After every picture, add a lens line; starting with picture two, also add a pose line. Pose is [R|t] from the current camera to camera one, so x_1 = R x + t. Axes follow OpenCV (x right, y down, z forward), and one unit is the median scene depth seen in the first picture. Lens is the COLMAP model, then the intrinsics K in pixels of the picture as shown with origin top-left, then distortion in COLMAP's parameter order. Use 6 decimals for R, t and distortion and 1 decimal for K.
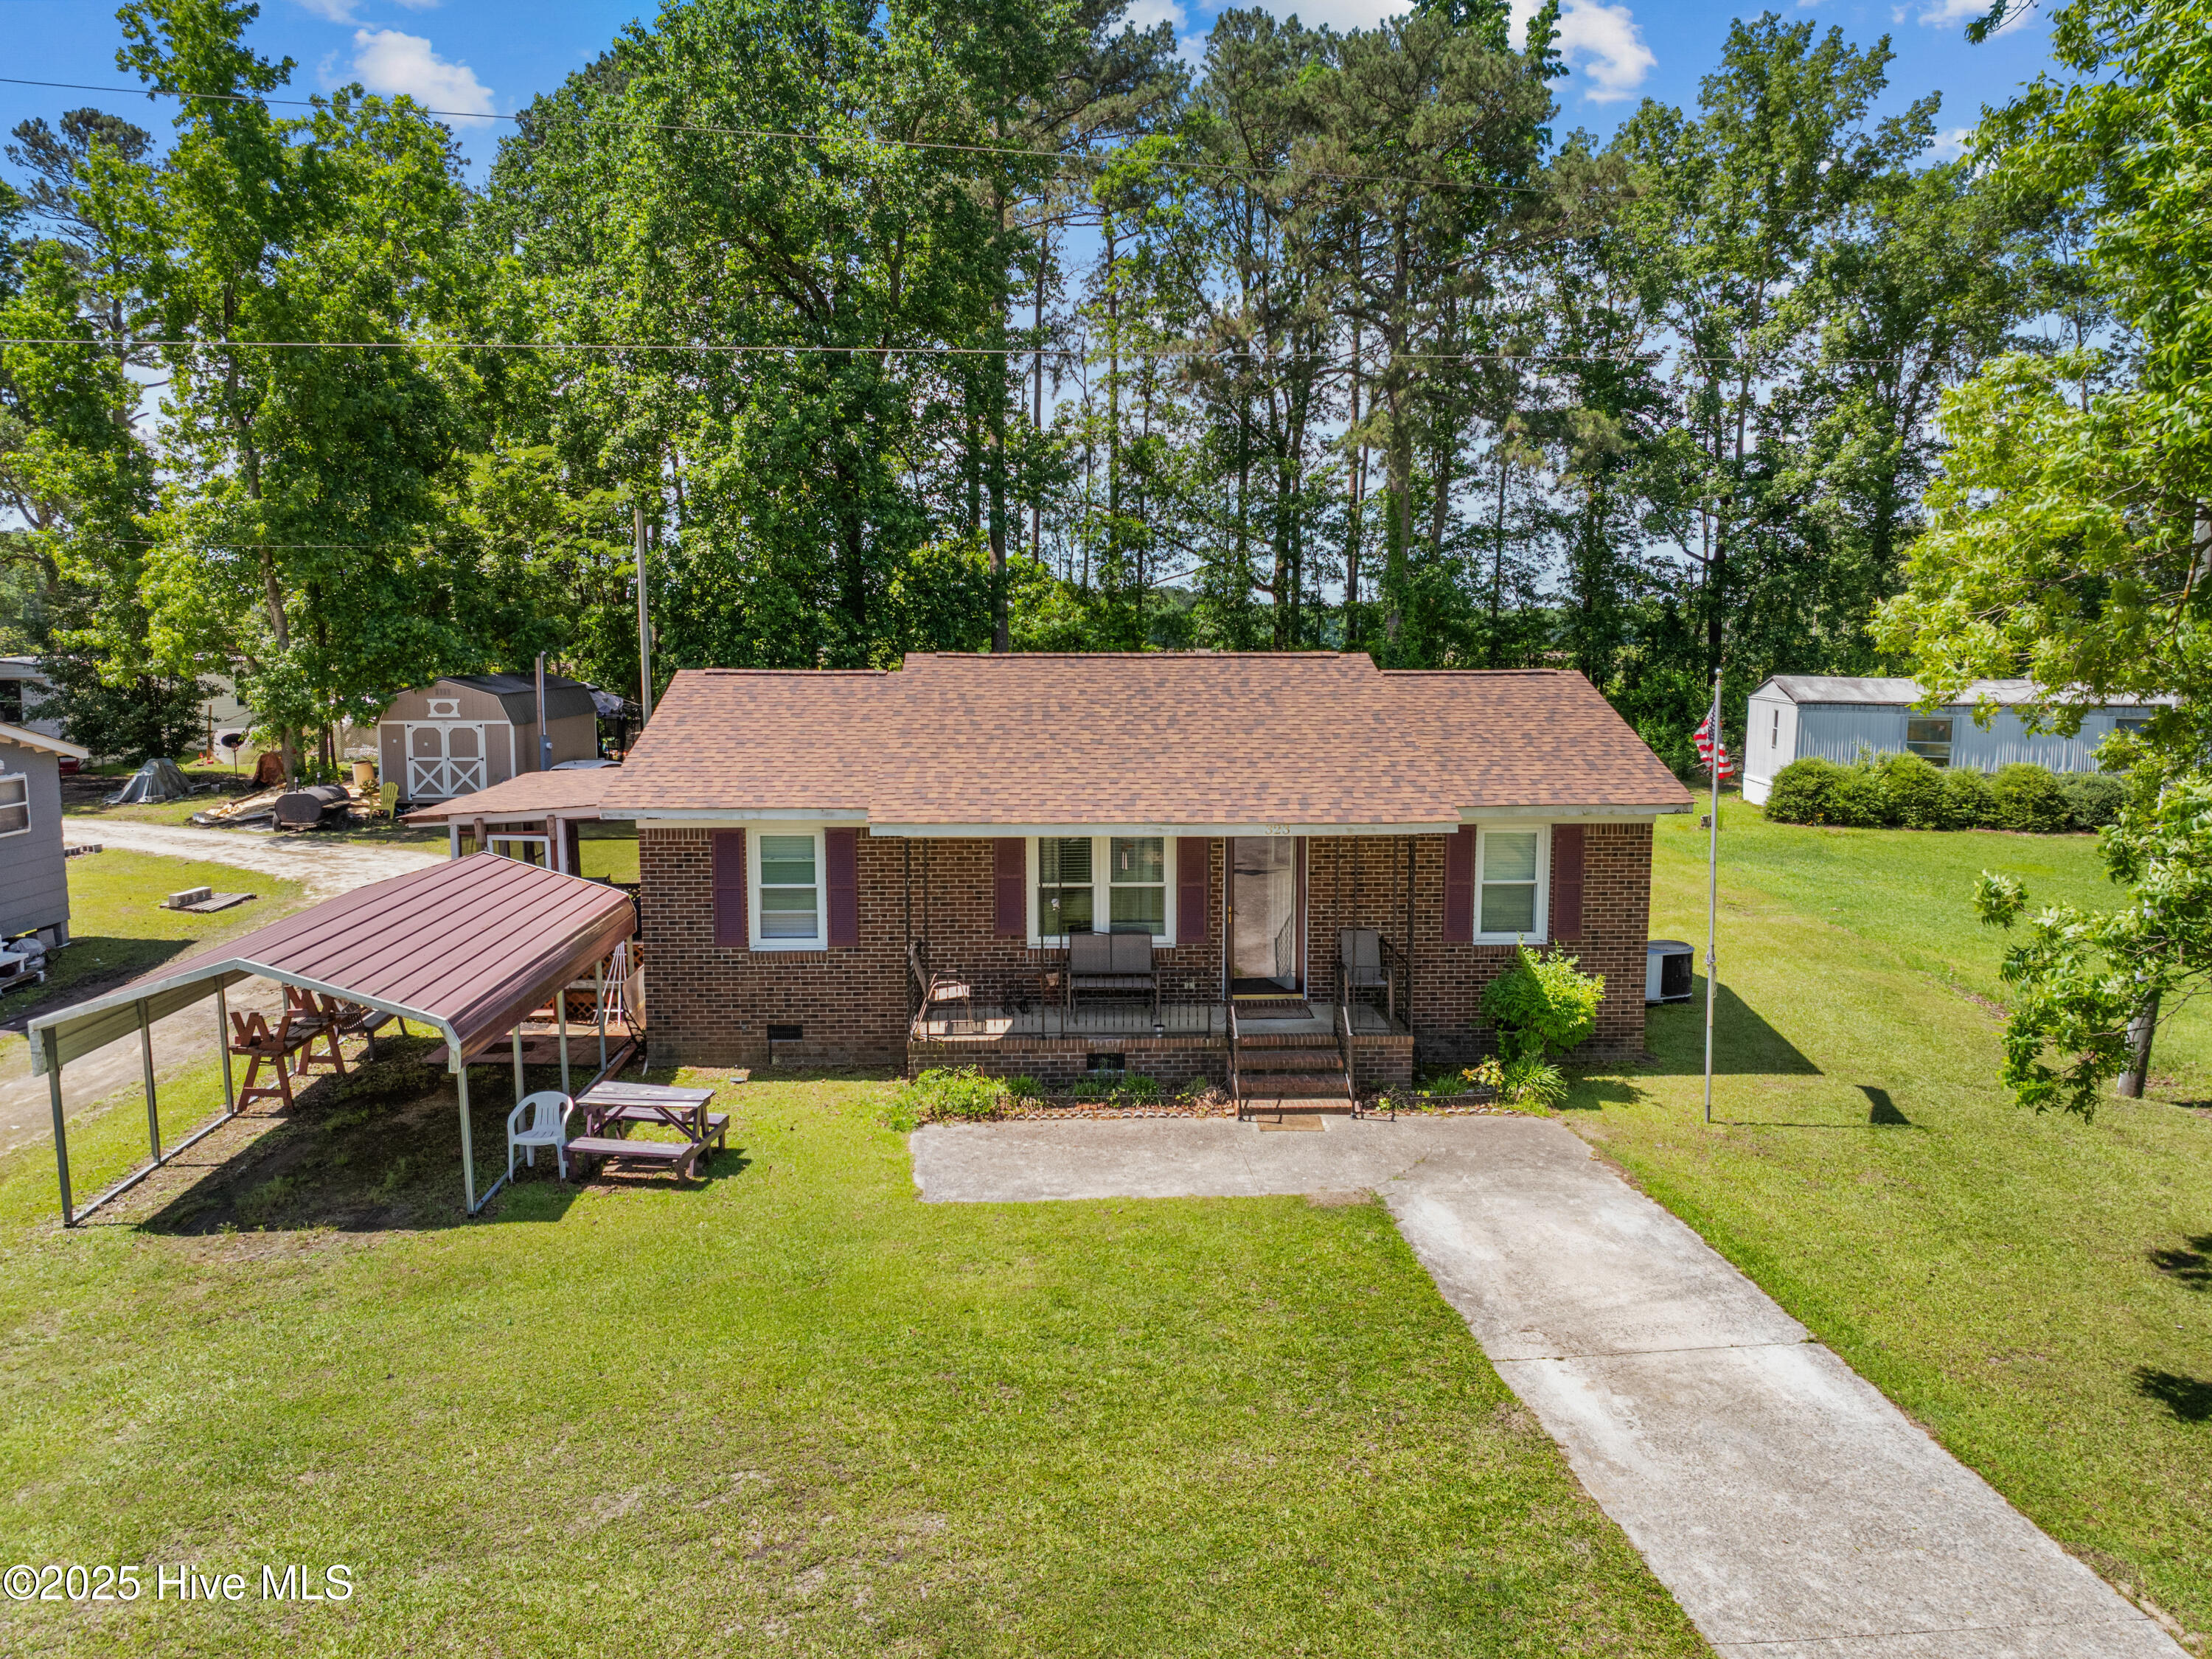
lens RADIAL K [[1498.1, 0, 1106.0], [0, 1498.1, 829.5], [0, 0, 1]] dist [-0.005433, -0.063419]
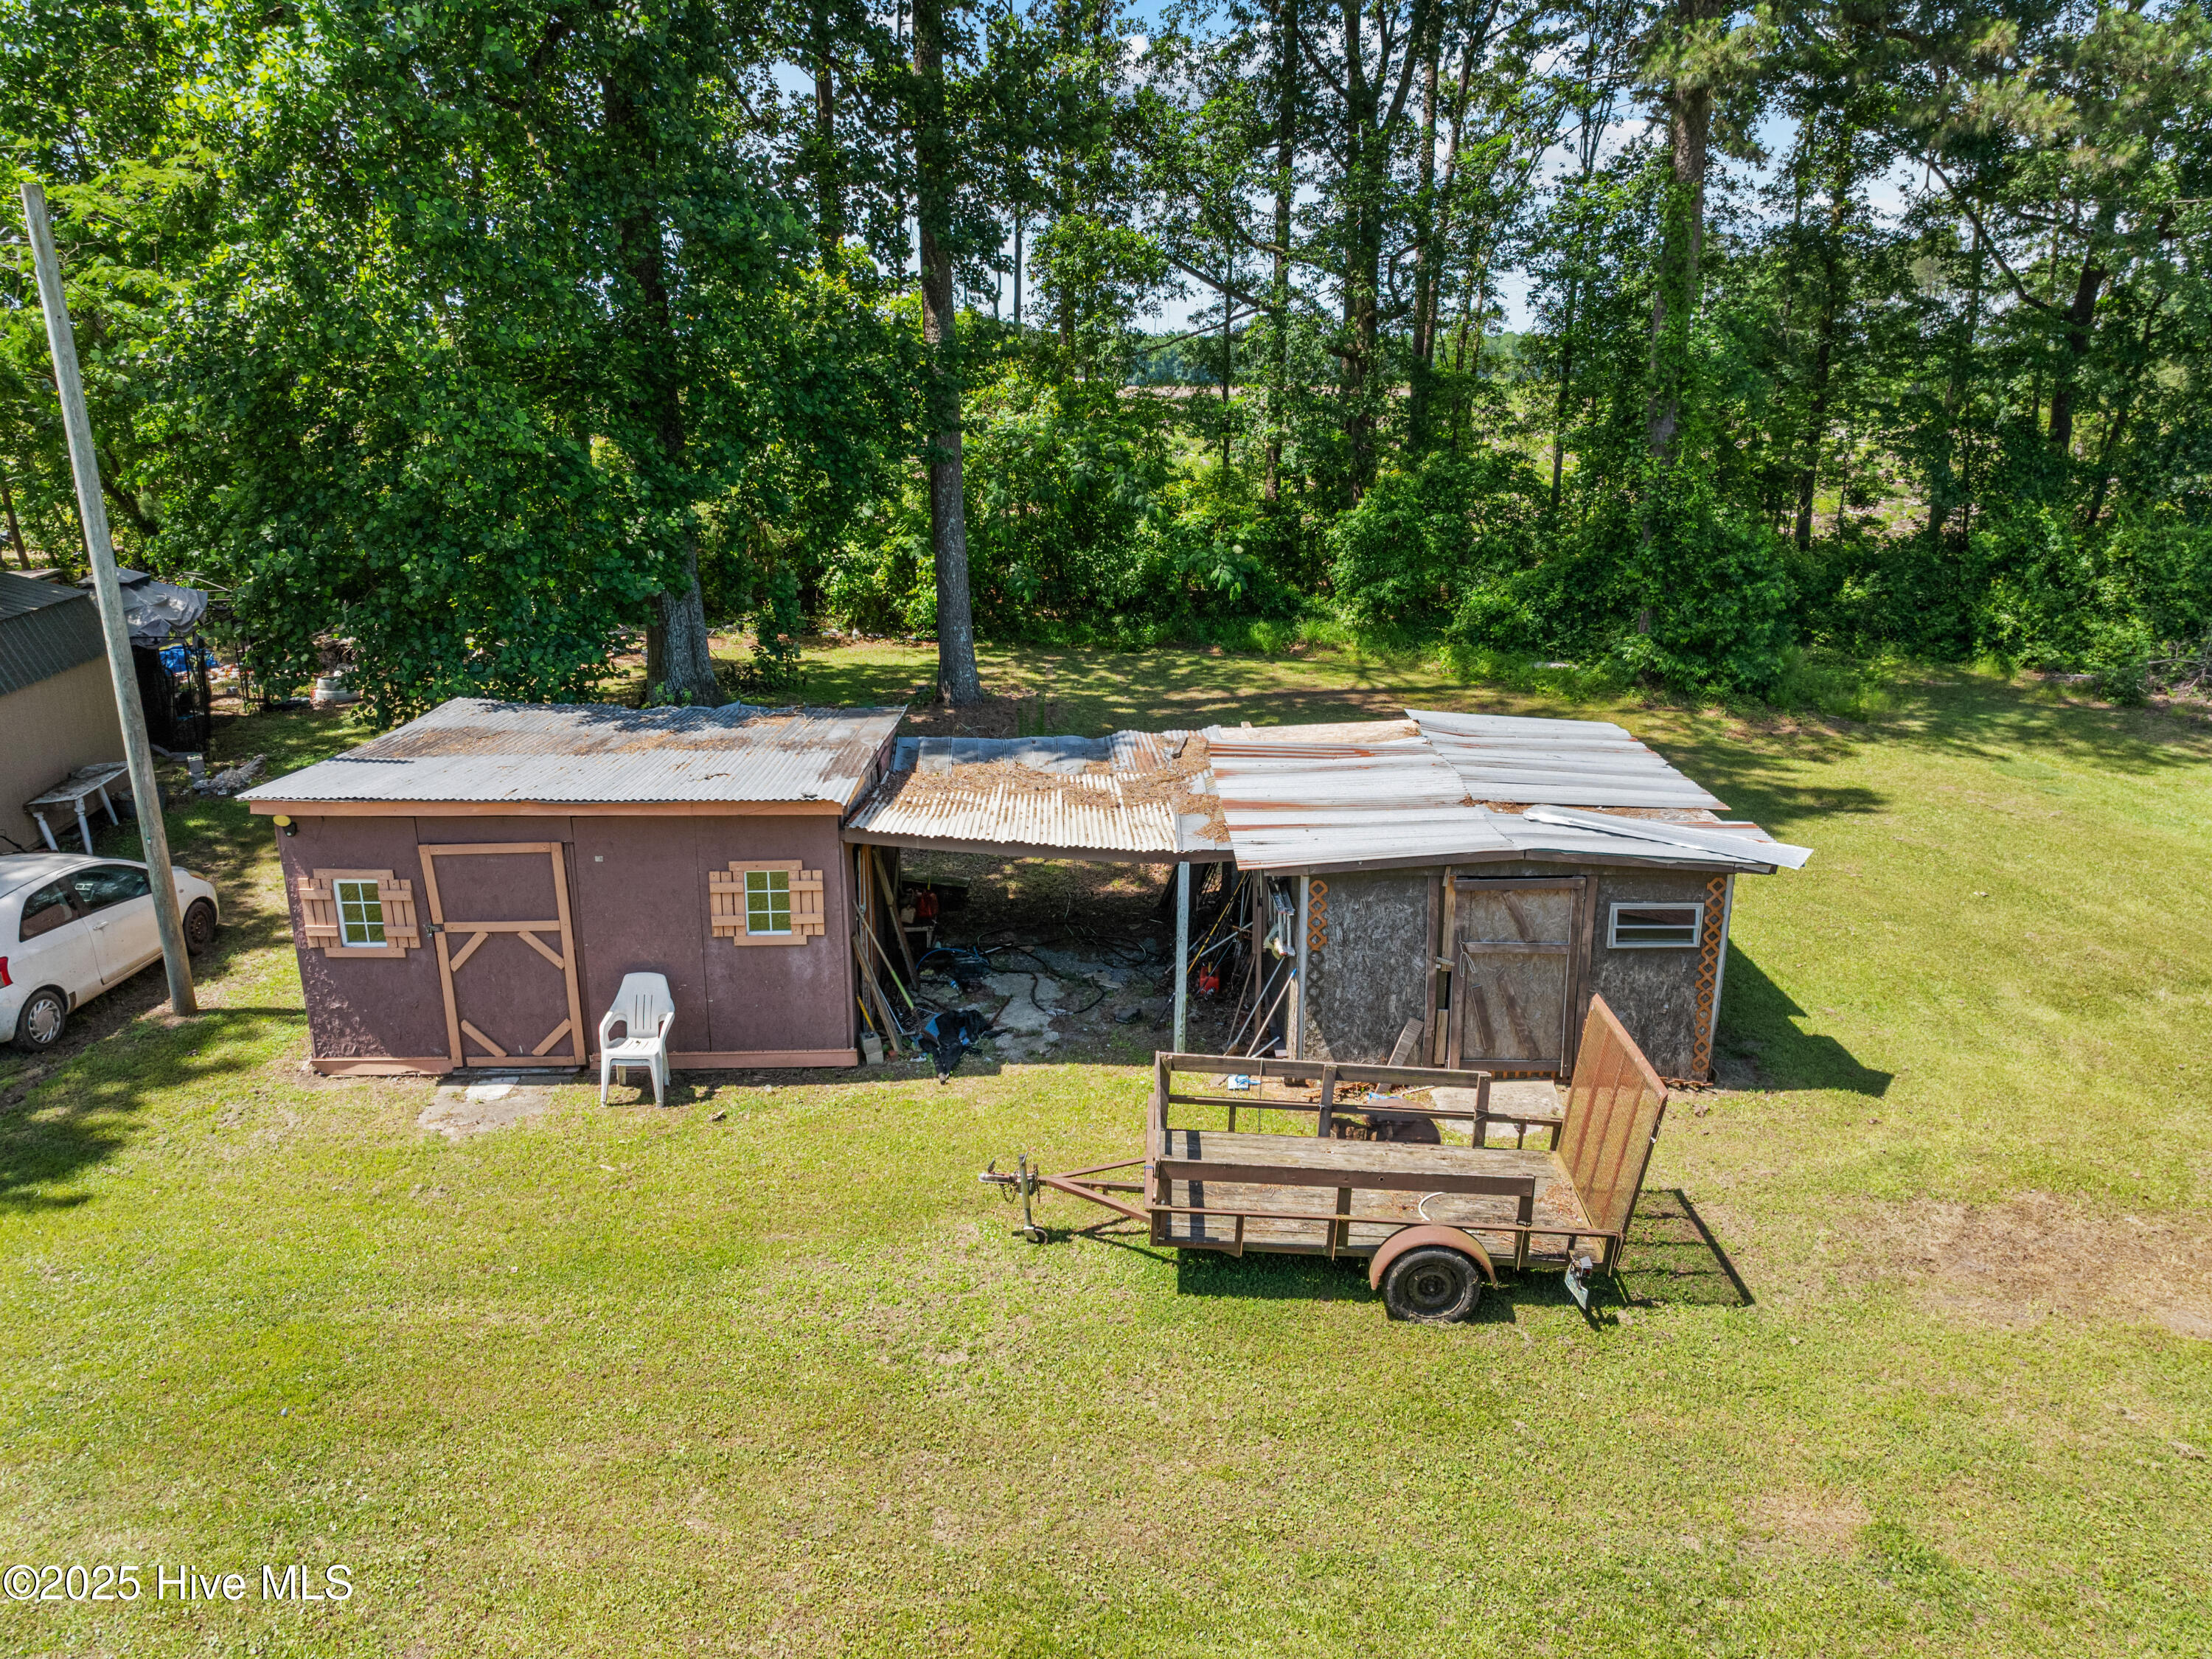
lens RADIAL K [[1498.1, 0, 1106.0], [0, 1498.1, 829.5], [0, 0, 1]] dist [-0.005433, -0.063419]
pose [[0.991460, -0.030897, 0.126701, -0.266306], [0.008906, 0.985302, 0.170587, -0.284907], [-0.130110, -0.168002, 0.977163, 1.430069]]
